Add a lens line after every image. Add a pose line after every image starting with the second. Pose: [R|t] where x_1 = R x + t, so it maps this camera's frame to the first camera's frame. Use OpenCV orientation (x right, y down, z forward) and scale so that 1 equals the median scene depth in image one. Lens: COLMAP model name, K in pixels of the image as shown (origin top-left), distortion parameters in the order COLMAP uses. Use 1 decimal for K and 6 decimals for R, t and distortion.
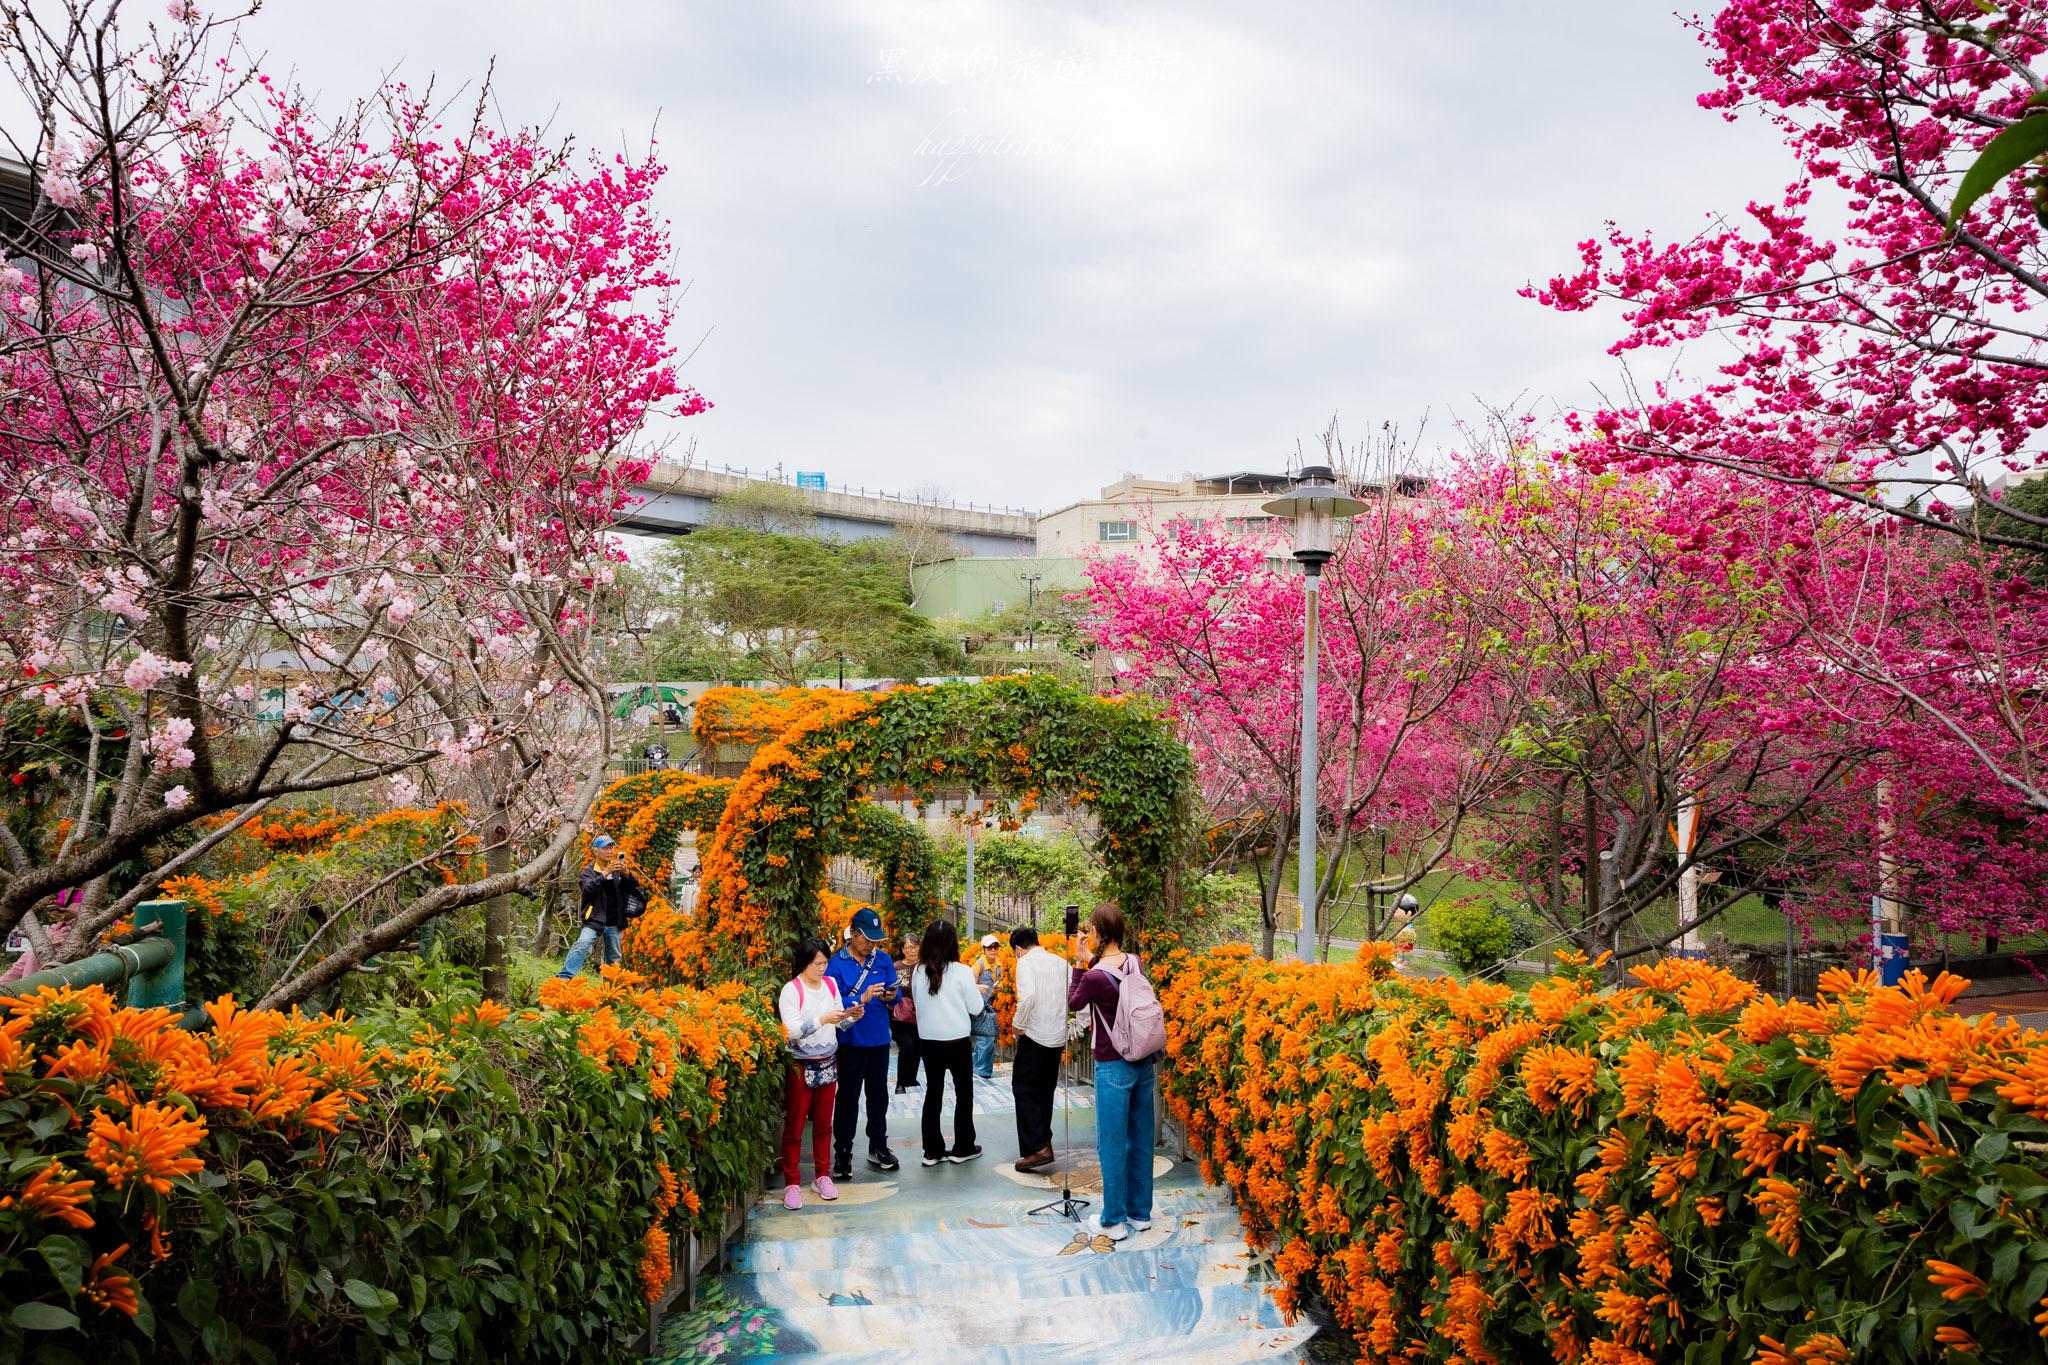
lens RADIAL K [[1249.0, 0, 1017.8], [0, 1249.0, 685.9], [0, 0, 1]] dist [-0.003732, 0.001912]
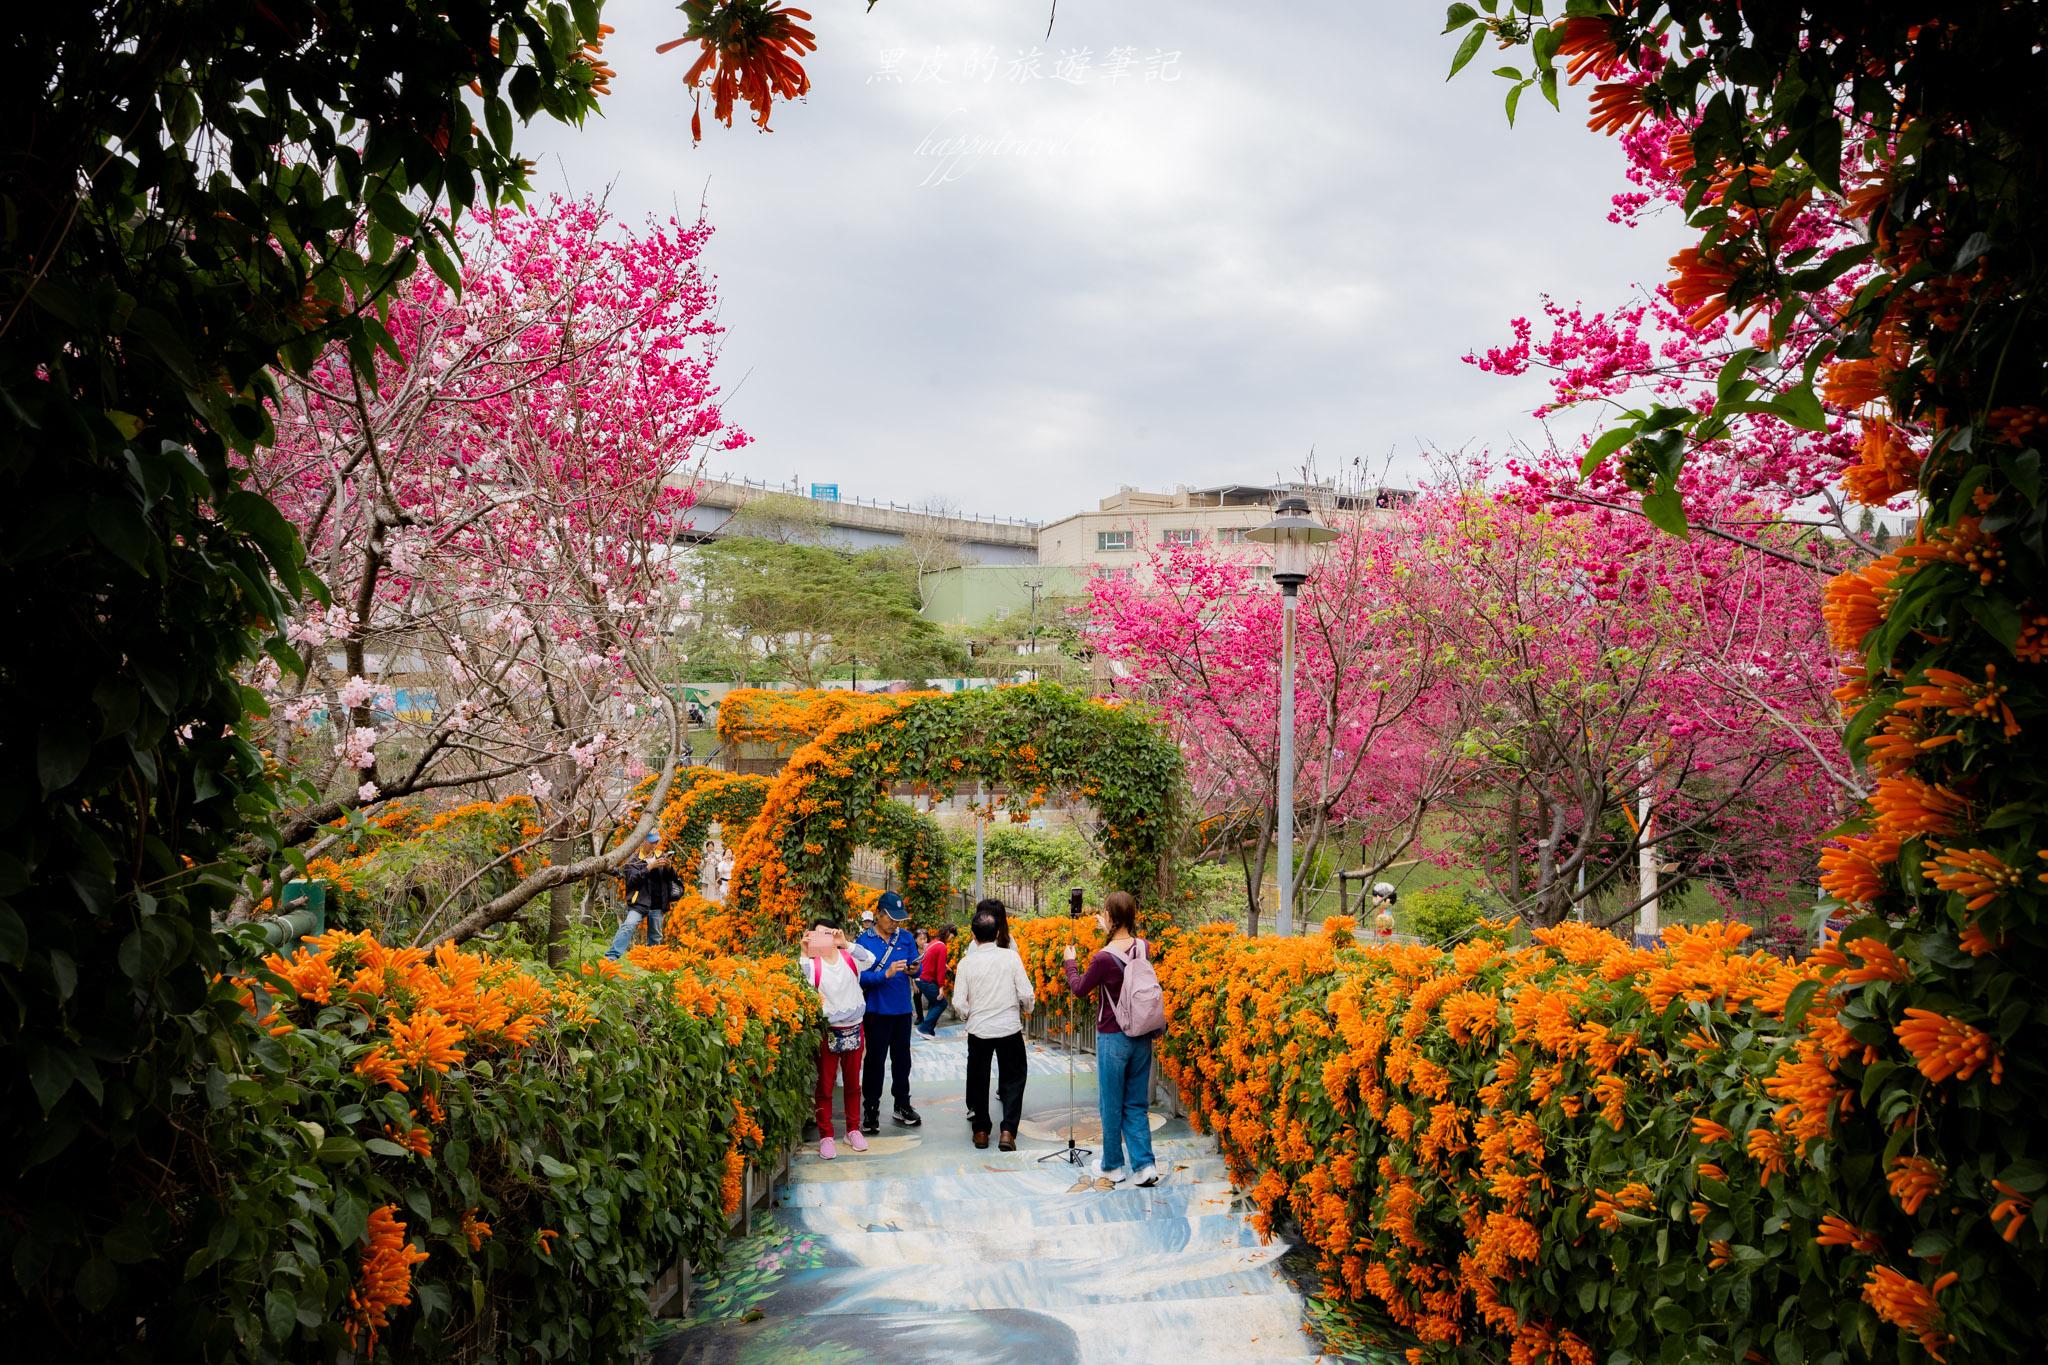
lens RADIAL K [[1190.1, 0, 1027.6], [0, 1190.1, 679.1], [0, 0, 1]] dist [0.003896, 0.000508]
pose [[0.999976, 0.001732, 0.006651, -0.009394], [-0.001691, 0.999980, -0.006104, -0.007355], [-0.006661, 0.006092, 0.999959, -0.086887]]
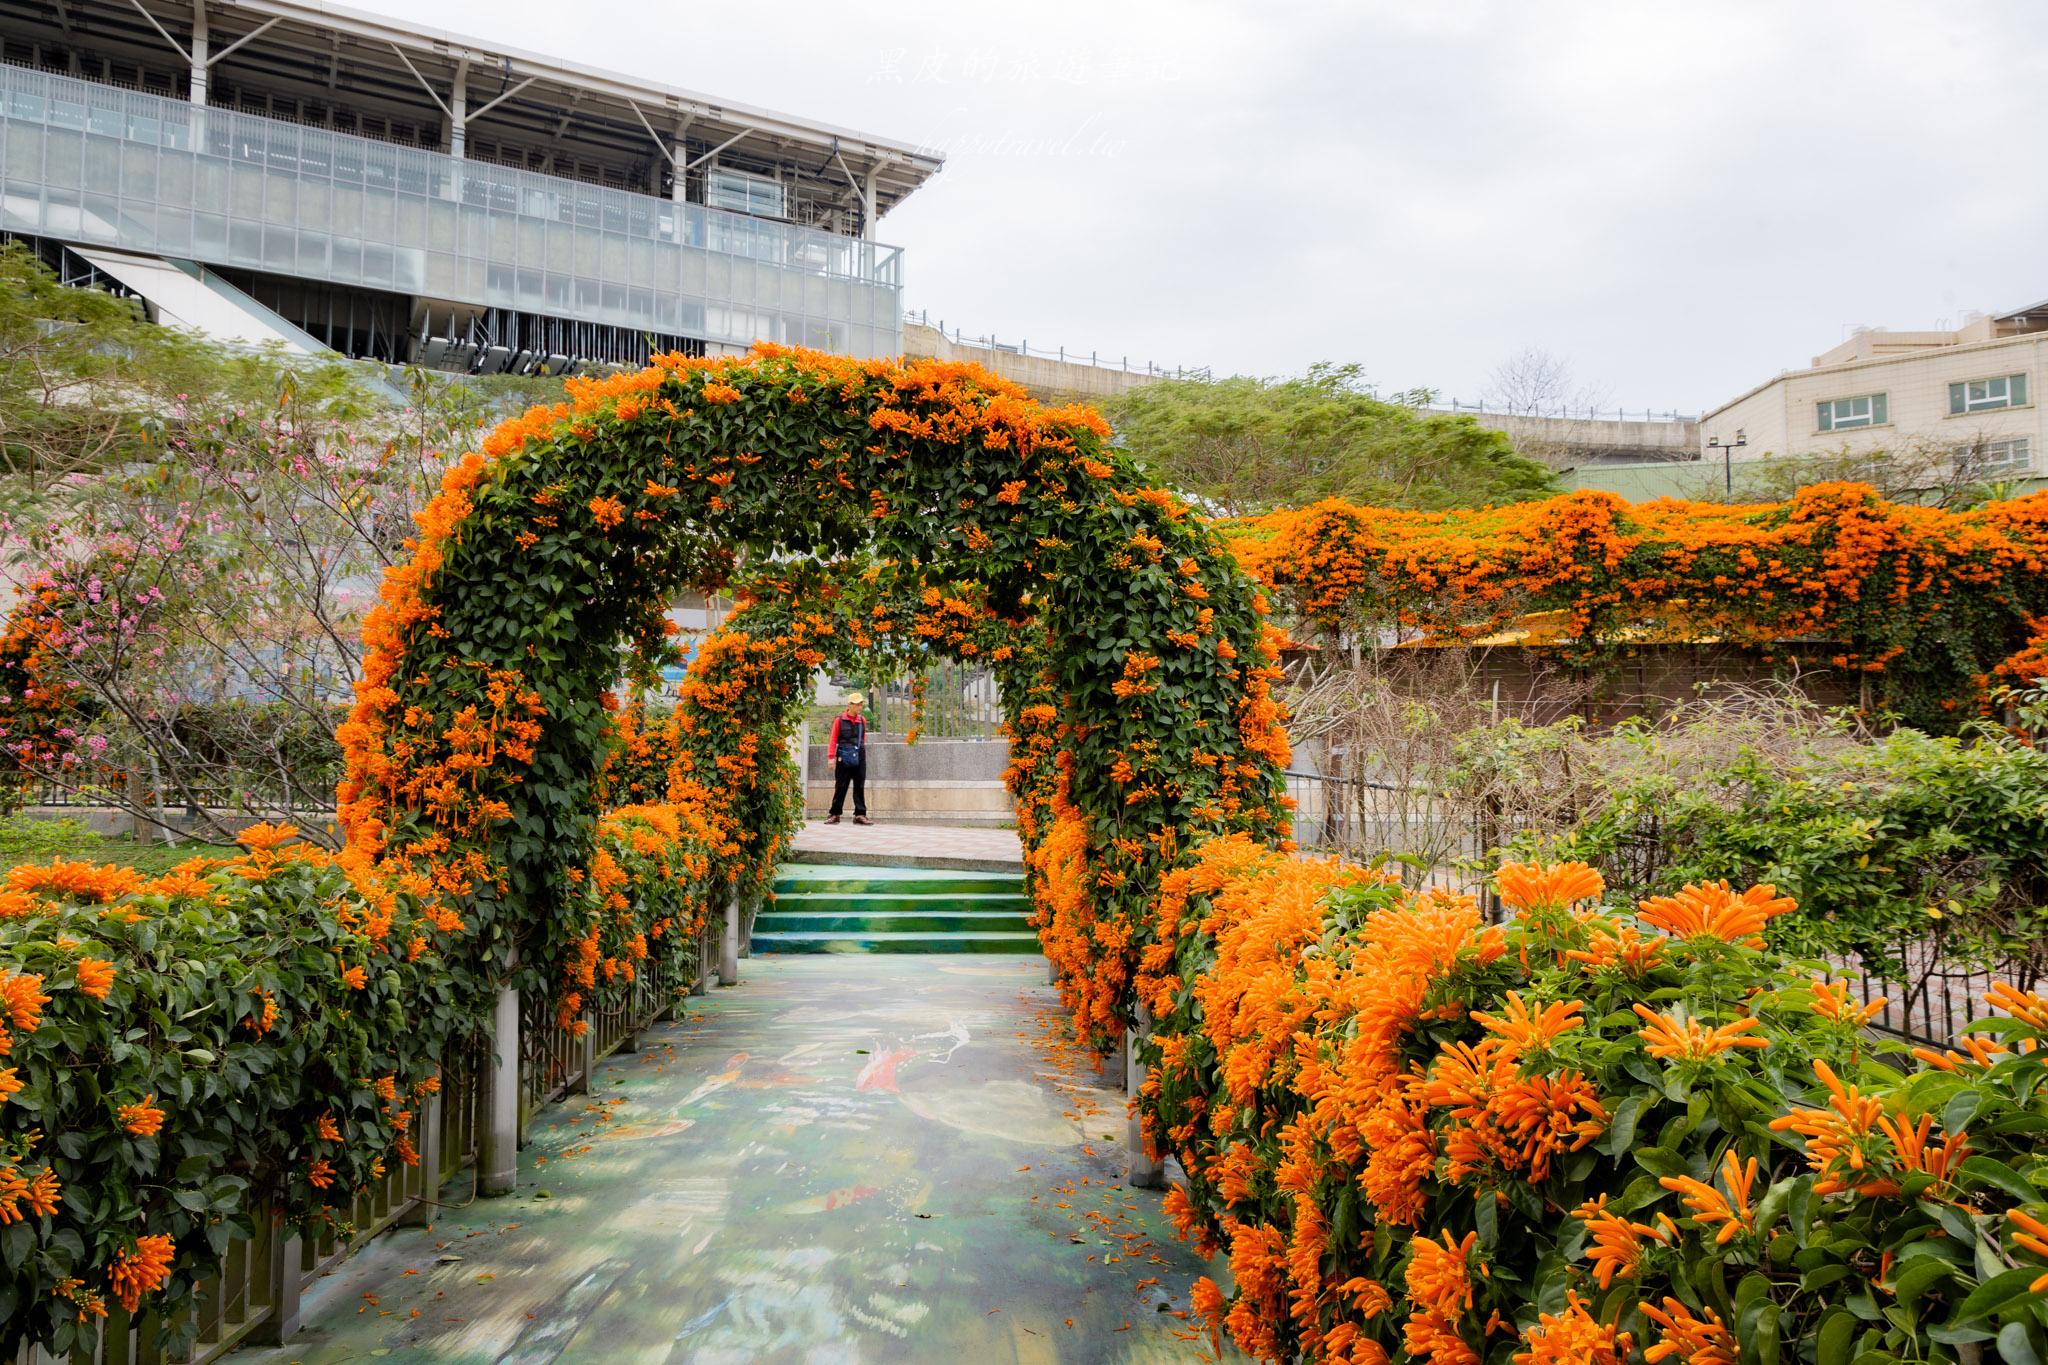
lens RADIAL K [[1360.0, 0, 1017.9], [0, 1360.0, 693.4], [0, 0, 1]] dist [0.005971, -0.007159]
pose [[0.913570, -0.022848, -0.406040, -0.334619], [0.008926, 0.999307, -0.036149, 0.463222], [0.406584, 0.029400, 0.913140, 2.525957]]
